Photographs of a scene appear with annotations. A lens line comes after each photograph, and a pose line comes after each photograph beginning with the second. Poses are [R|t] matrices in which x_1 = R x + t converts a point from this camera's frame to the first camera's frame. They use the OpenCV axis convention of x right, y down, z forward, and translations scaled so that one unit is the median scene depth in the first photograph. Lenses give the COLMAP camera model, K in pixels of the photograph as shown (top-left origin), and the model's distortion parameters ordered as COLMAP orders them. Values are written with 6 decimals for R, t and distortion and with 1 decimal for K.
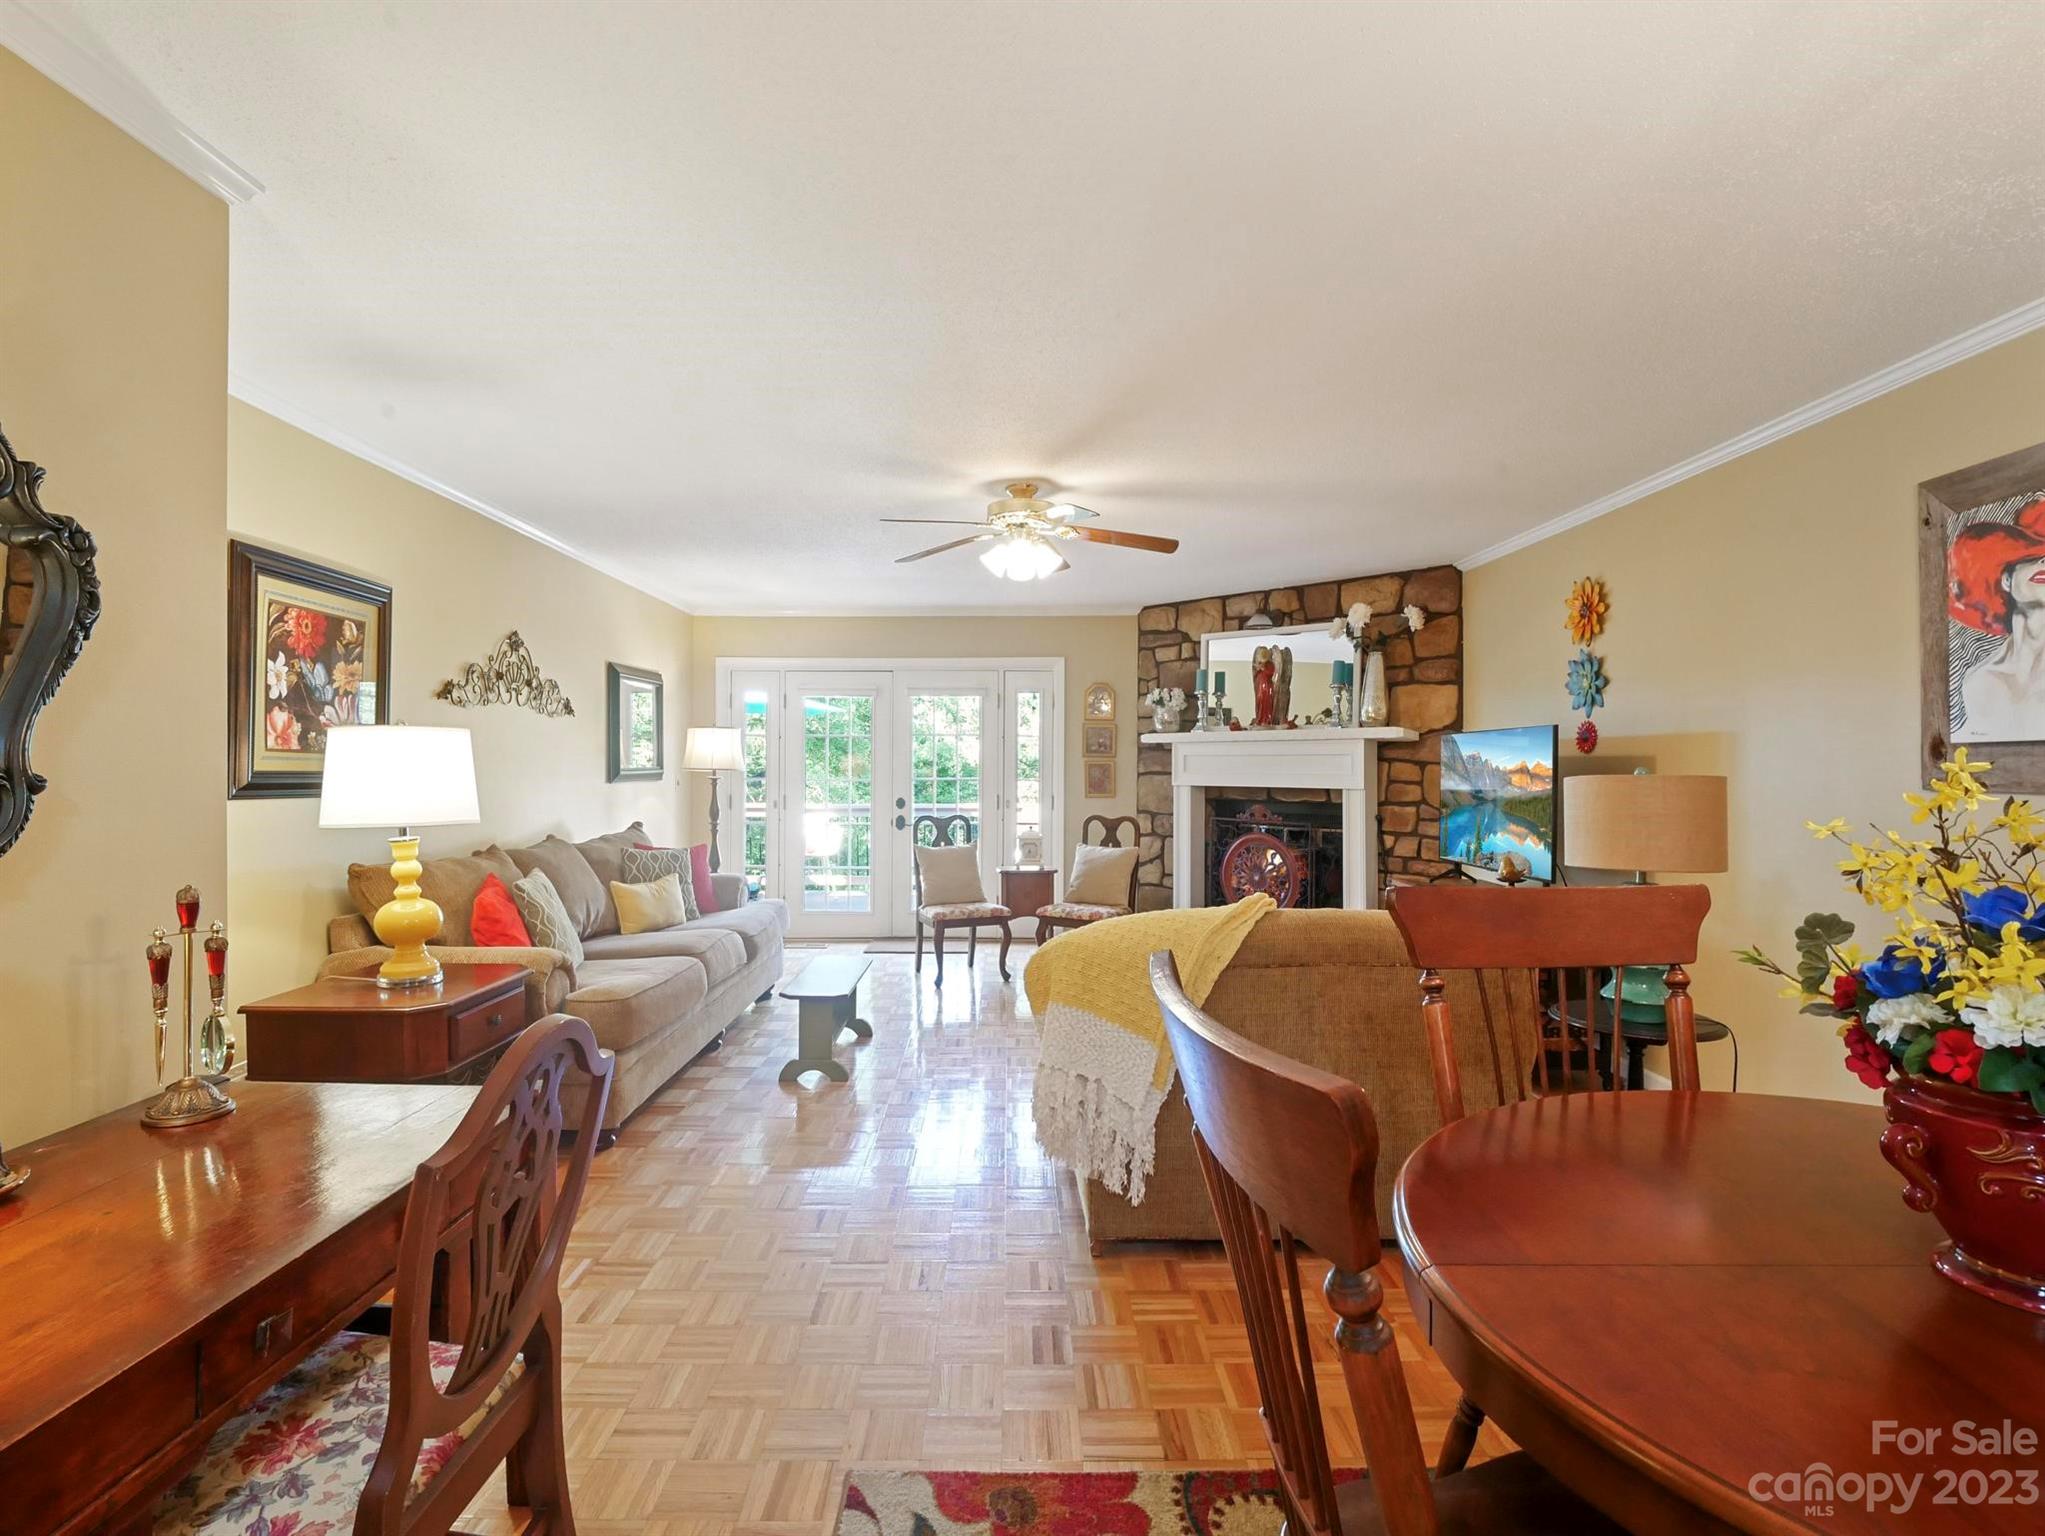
lens RADIAL K [[1006.4, 0, 1000.5], [0, 1006.4, 772.4], [0, 0, 1]] dist [-0.003810, -0.009590]
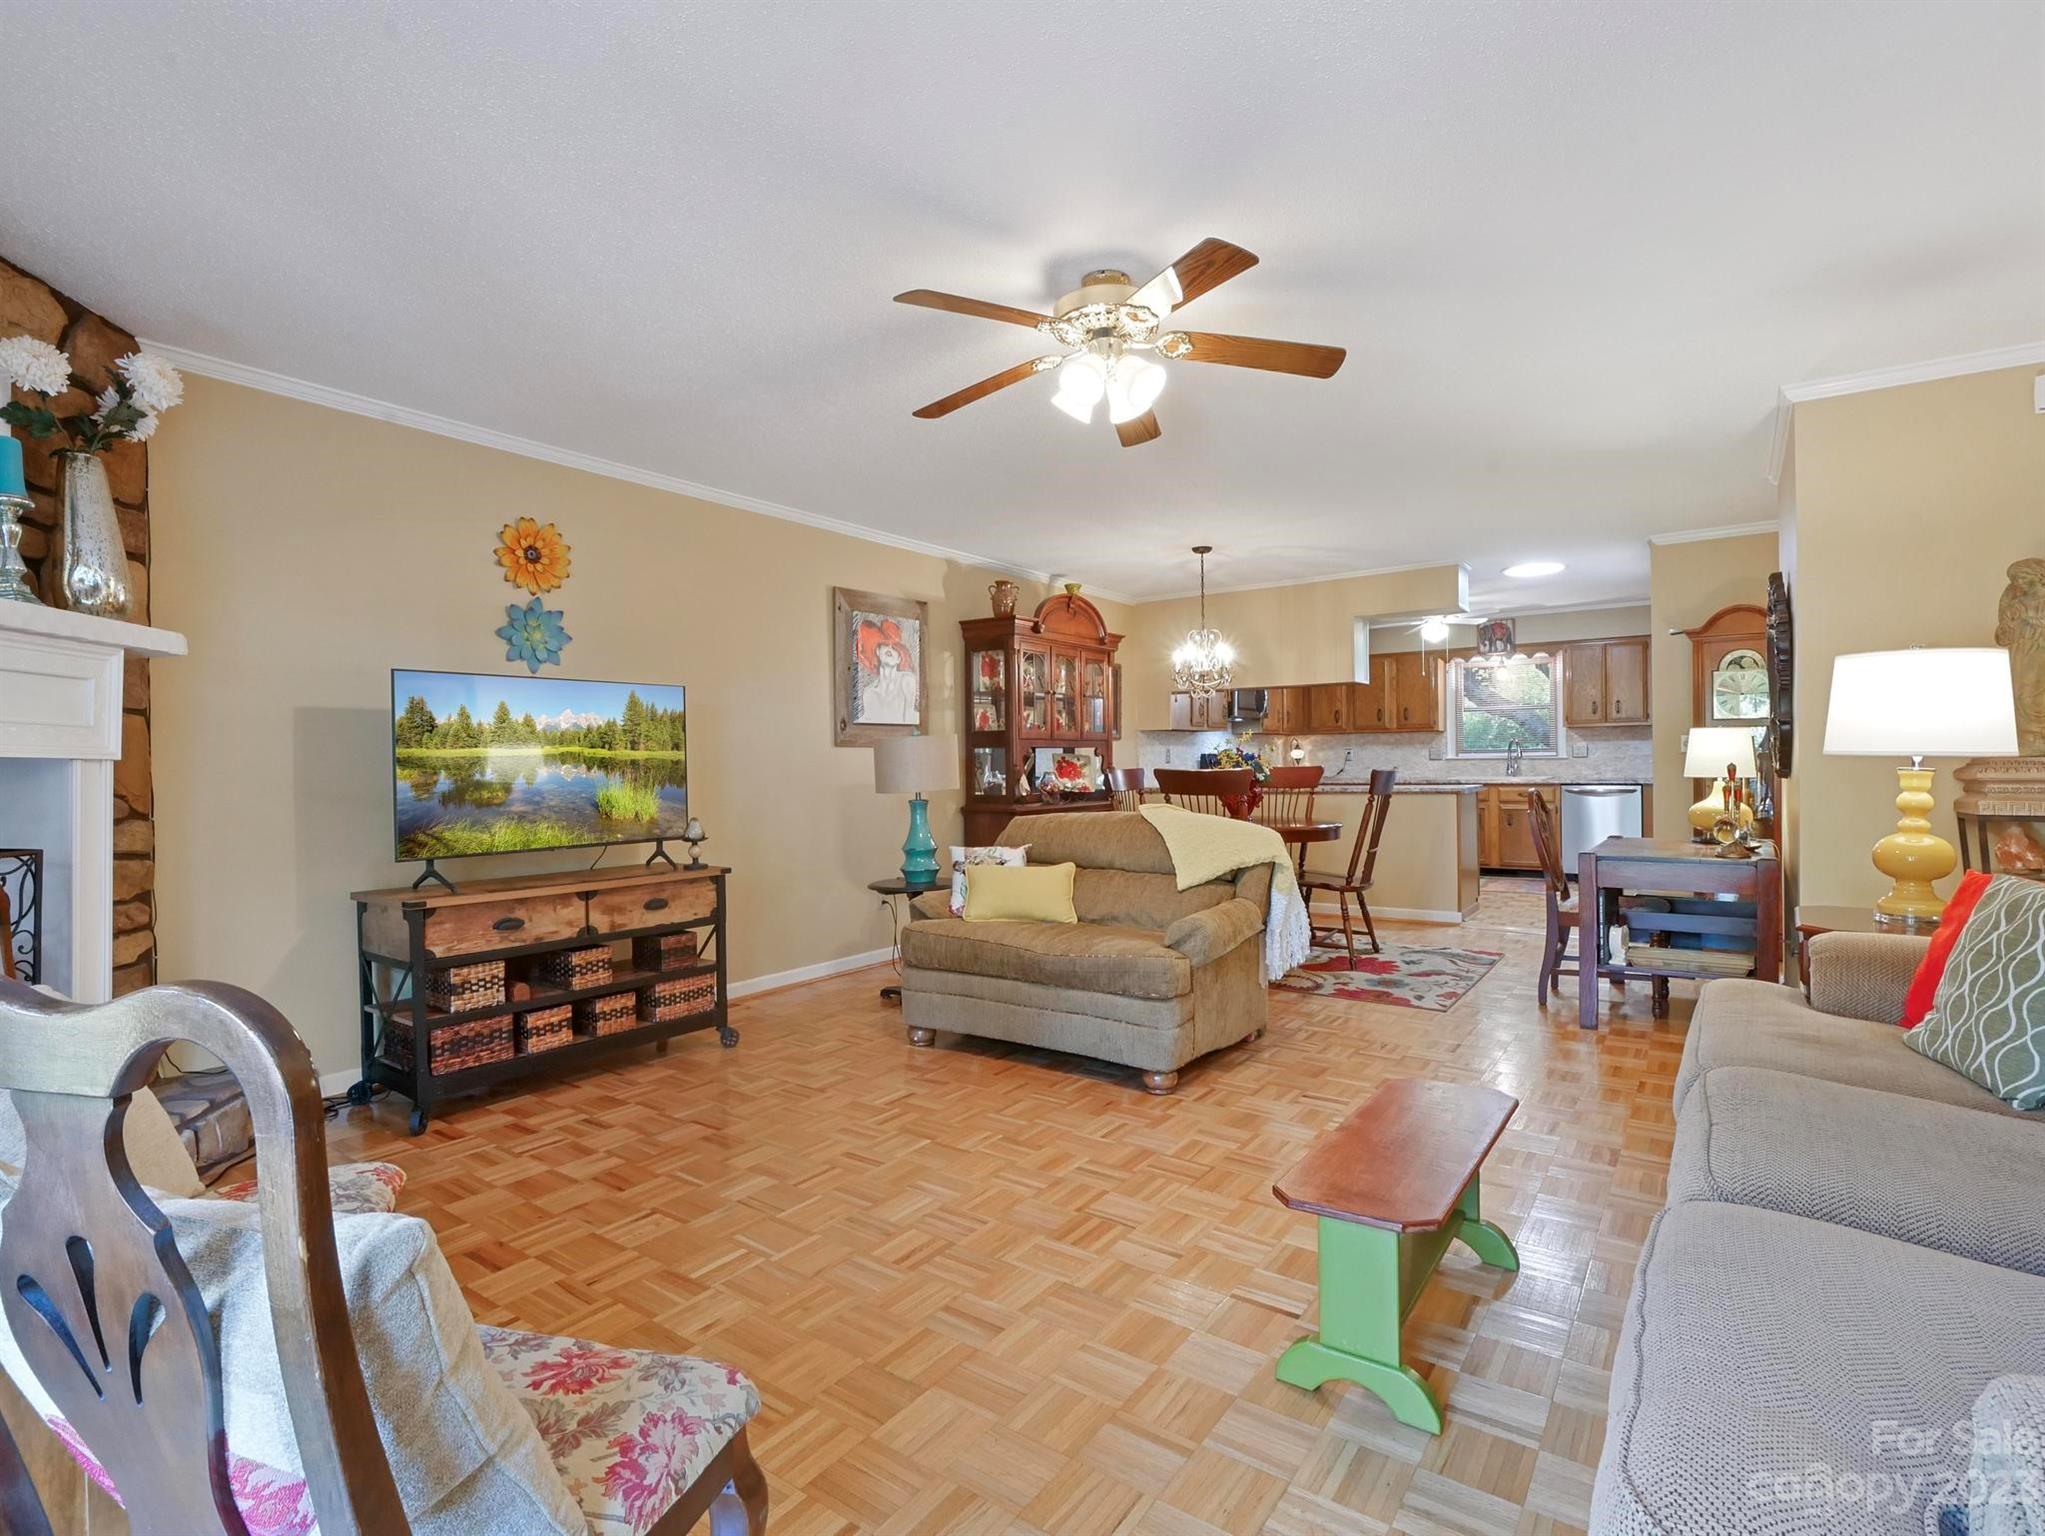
lens RADIAL K [[988.0, 0, 1002.4], [0, 988.0, 767.7], [0, 0, 1]] dist [-0.004221, -0.000687]
pose [[-0.809951, 0.006326, 0.586463, -0.217206], [0.014730, 0.999846, 0.009558, 0.021994], [-0.586313, 0.016381, -0.809919, 1.120670]]
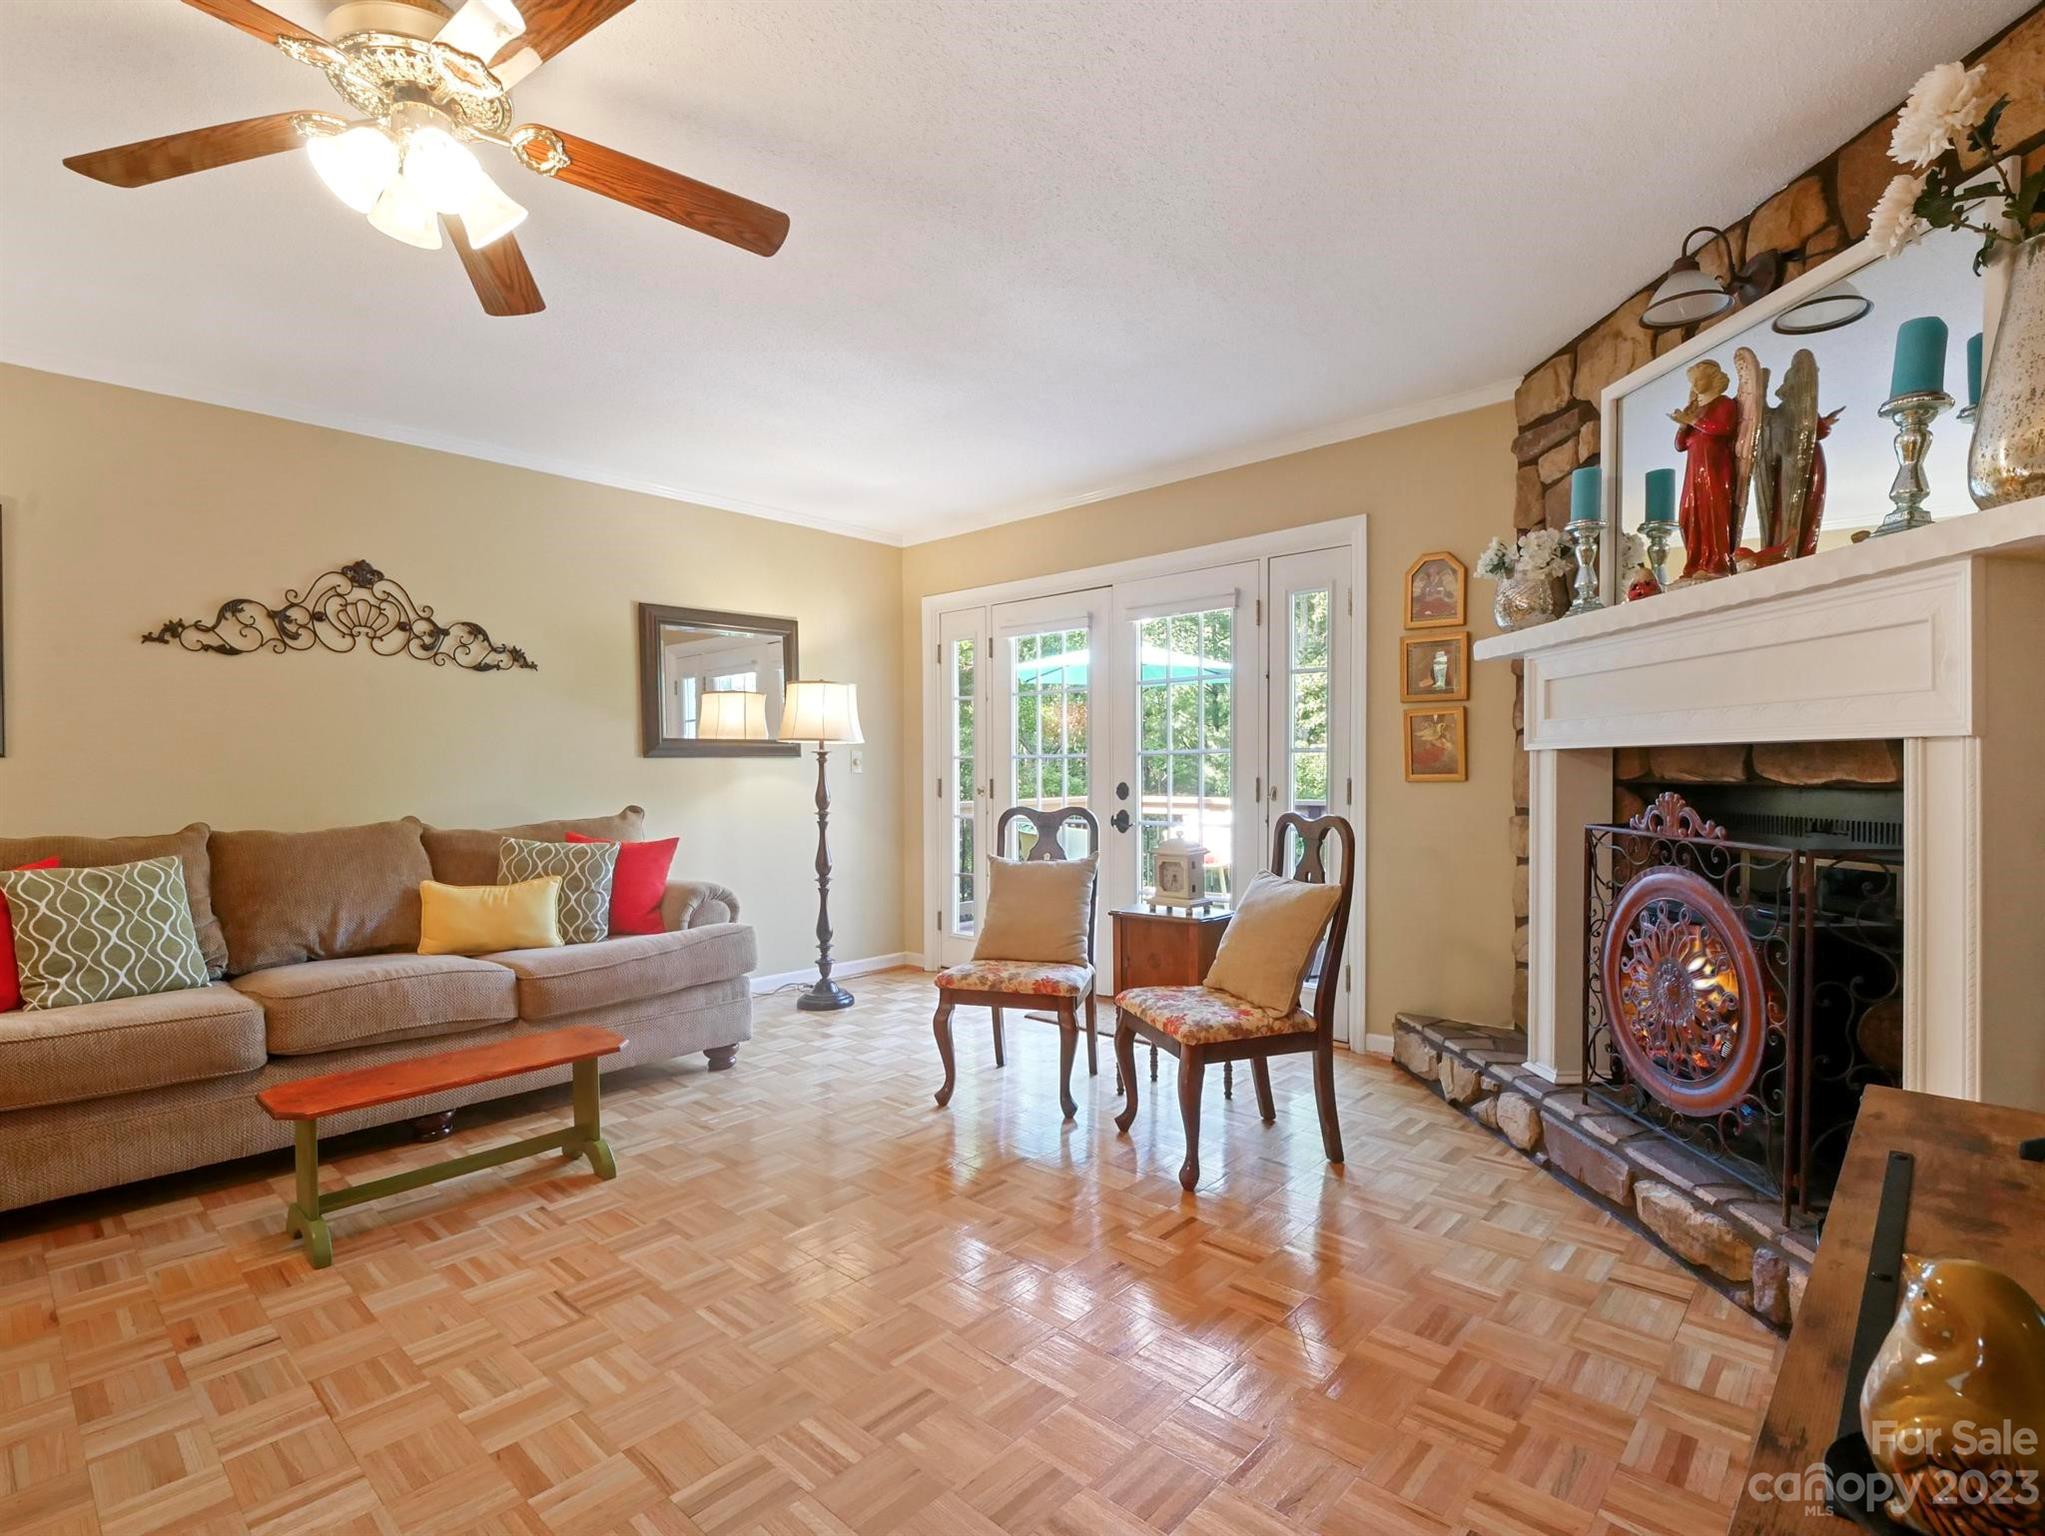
lens RADIAL K [[1005.3, 0, 1015.6], [0, 1005.3, 791.3], [0, 0, 1]] dist [-0.003281, -0.000541]
pose [[0.734986, 0.007070, -0.678046, 0.355491], [0.004772, 0.999867, 0.015598, 0.026558], [0.678066, -0.014700, 0.734854, 0.608432]]
